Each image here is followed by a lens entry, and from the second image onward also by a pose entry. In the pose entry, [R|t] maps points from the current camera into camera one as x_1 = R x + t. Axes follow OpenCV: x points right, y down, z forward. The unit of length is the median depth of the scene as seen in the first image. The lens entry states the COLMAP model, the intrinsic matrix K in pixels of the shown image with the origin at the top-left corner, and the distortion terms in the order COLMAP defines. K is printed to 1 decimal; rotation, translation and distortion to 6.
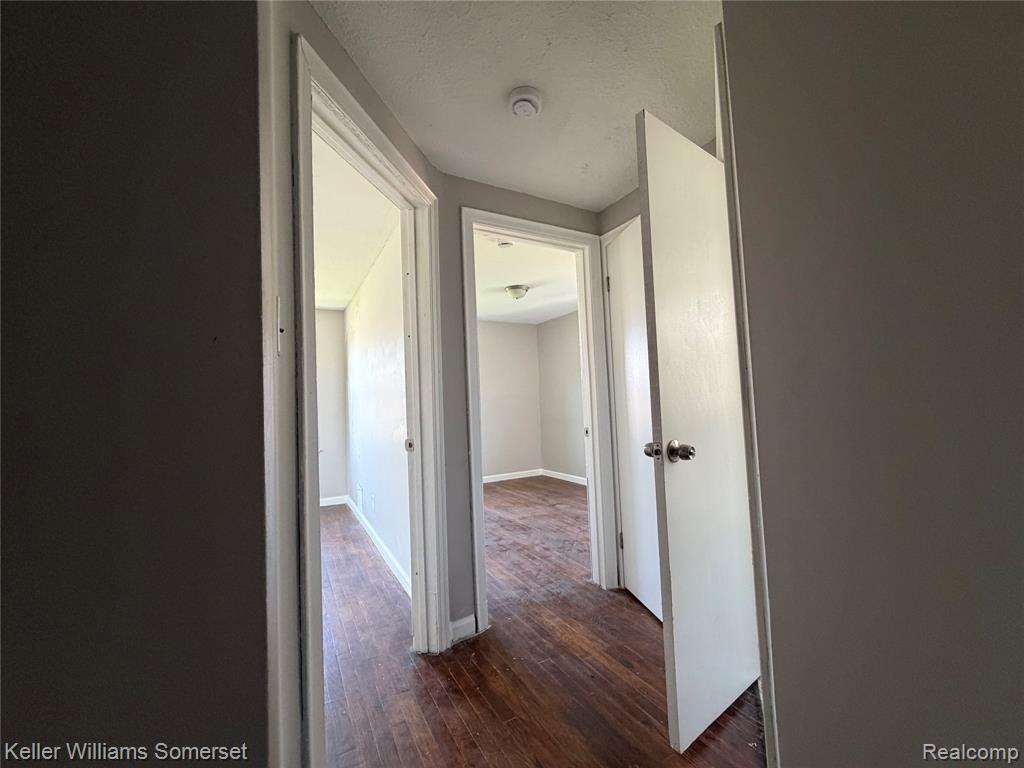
lens RADIAL K [[406.8, 0, 512.4], [0, 406.8, 381.2], [0, 0, 1]] dist [0.003259, 0.000111]
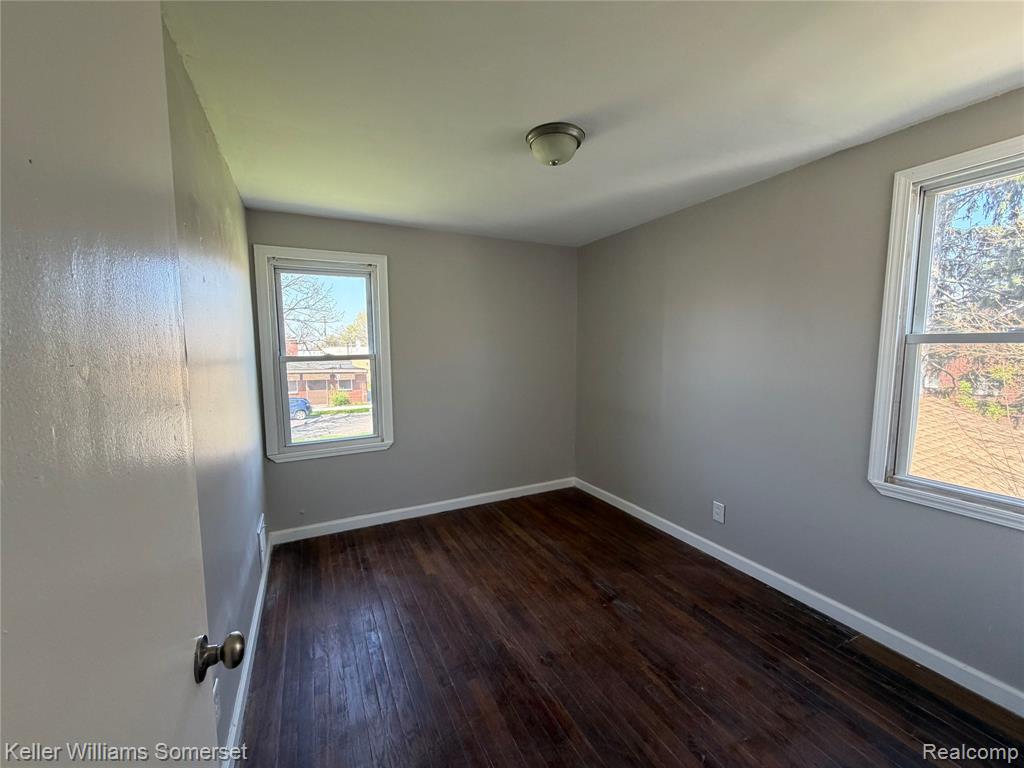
lens RADIAL K [[406.8, 0, 508.7], [0, 406.8, 385.5], [0, 0, 1]] dist [0.003259, 0.000111]
pose [[0.998030, 0.032902, -0.053424, -0.005353], [-0.024554, 0.988378, 0.150019, -0.038471], [0.057739, -0.148412, 0.987239, 0.547741]]
